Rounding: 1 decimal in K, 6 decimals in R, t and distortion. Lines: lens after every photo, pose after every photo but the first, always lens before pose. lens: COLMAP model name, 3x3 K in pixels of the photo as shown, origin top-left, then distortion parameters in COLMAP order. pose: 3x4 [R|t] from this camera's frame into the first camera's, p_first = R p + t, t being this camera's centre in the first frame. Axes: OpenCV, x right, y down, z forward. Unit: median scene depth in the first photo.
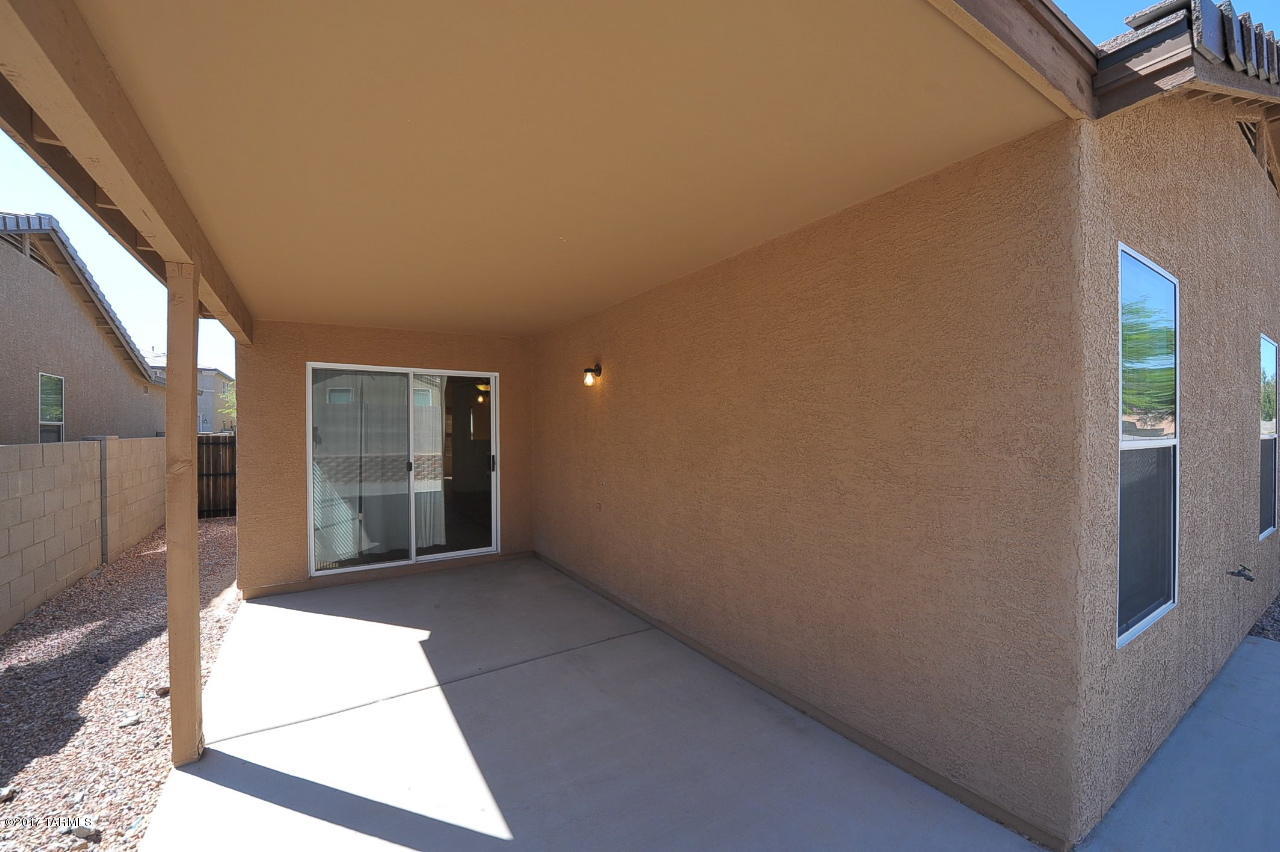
lens RADIAL K [[515.1, 0, 639.3], [0, 515.1, 429.8], [0, 0, 1]] dist [-0.018518, -0.000621]
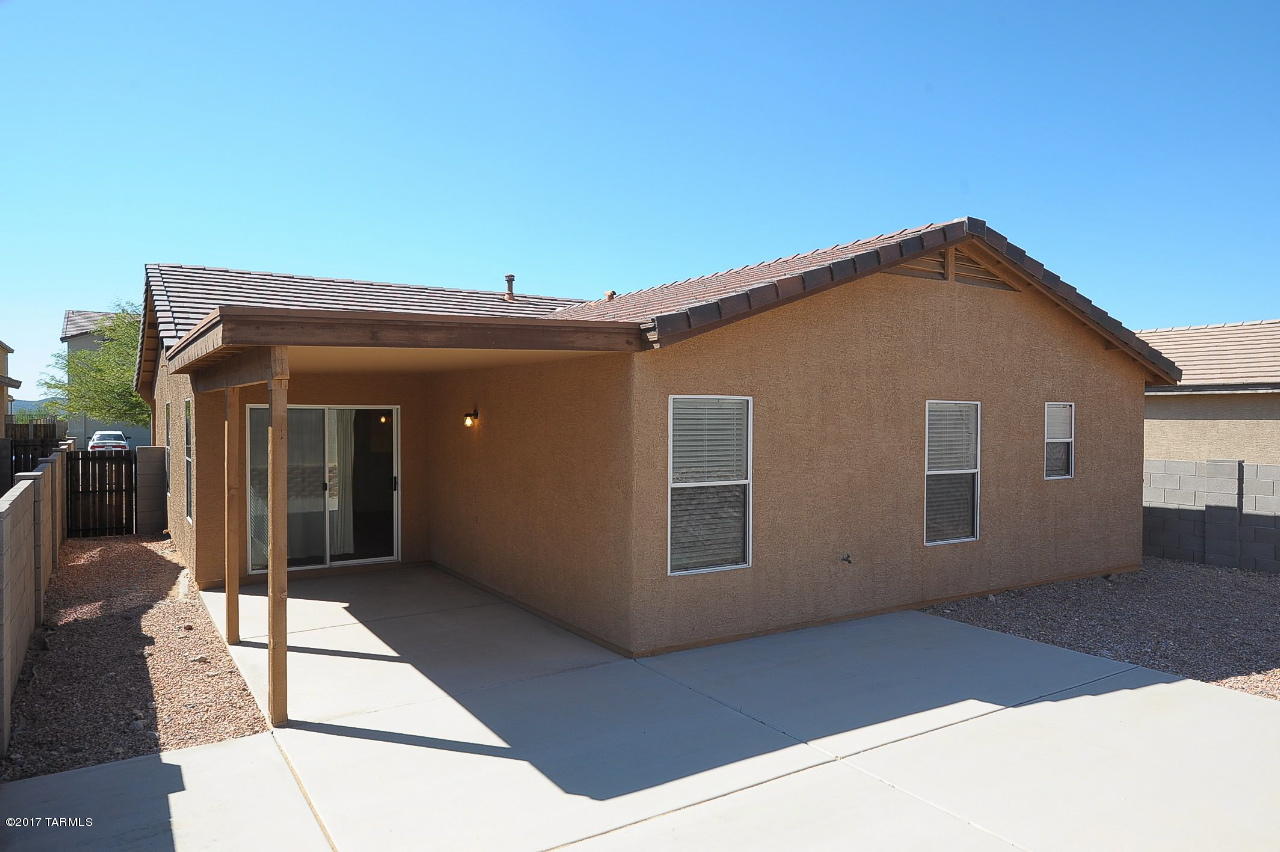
lens RADIAL K [[845.2, 0, 639.2], [0, 845.2, 427.7], [0, 0, 1]] dist [-0.009205, -0.000655]
pose [[0.999975, 0.006847, 0.001817, 0.425556], [-0.006869, 0.999900, 0.012401, -0.144467], [-0.001732, -0.012413, 0.999921, -1.466092]]
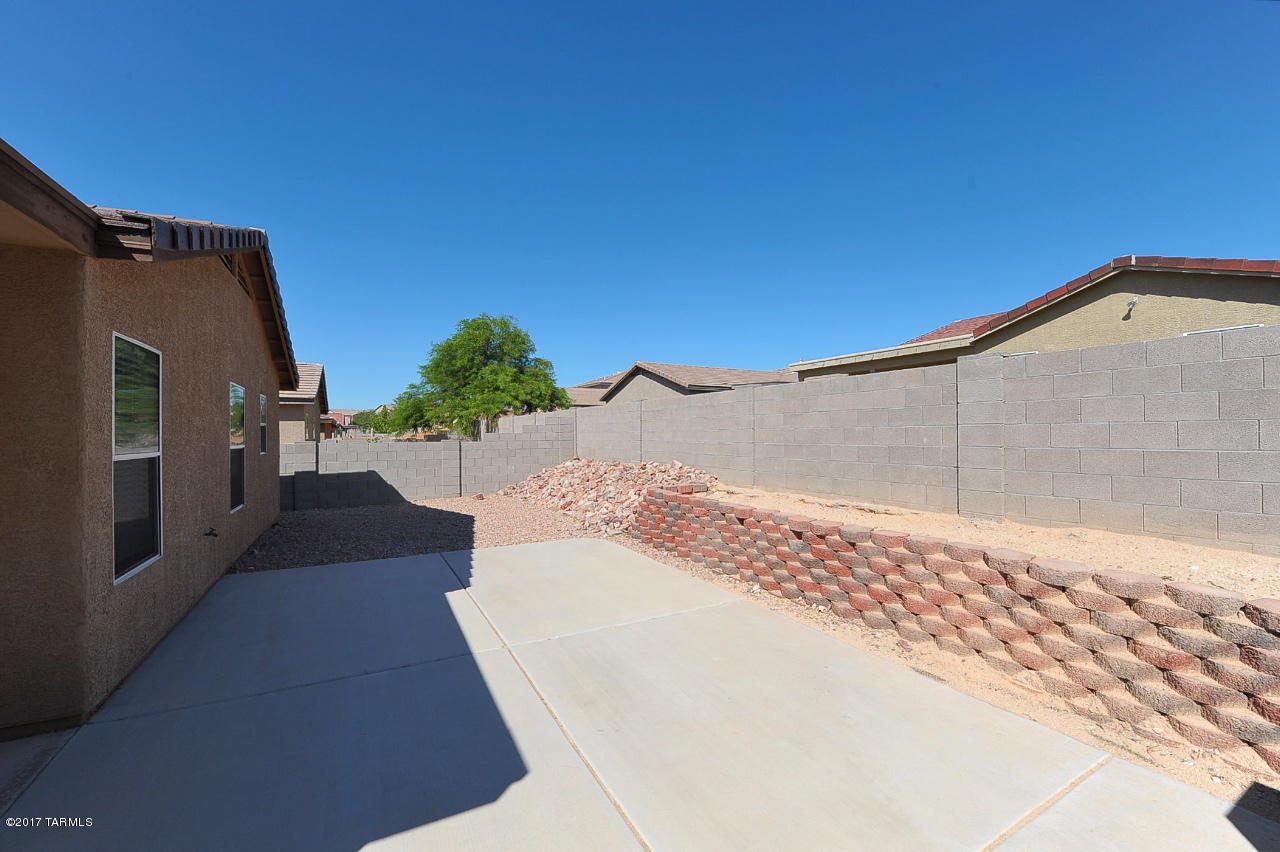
lens RADIAL K [[515.1, 0, 637.1], [0, 515.1, 431.4], [0, 0, 1]] dist [-0.018518, -0.000621]
pose [[0.067354, 0.005096, 0.997716, -0.283800], [0.011277, 0.999919, -0.005869, -0.013379], [-0.997665, 0.011646, 0.067291, -0.405926]]
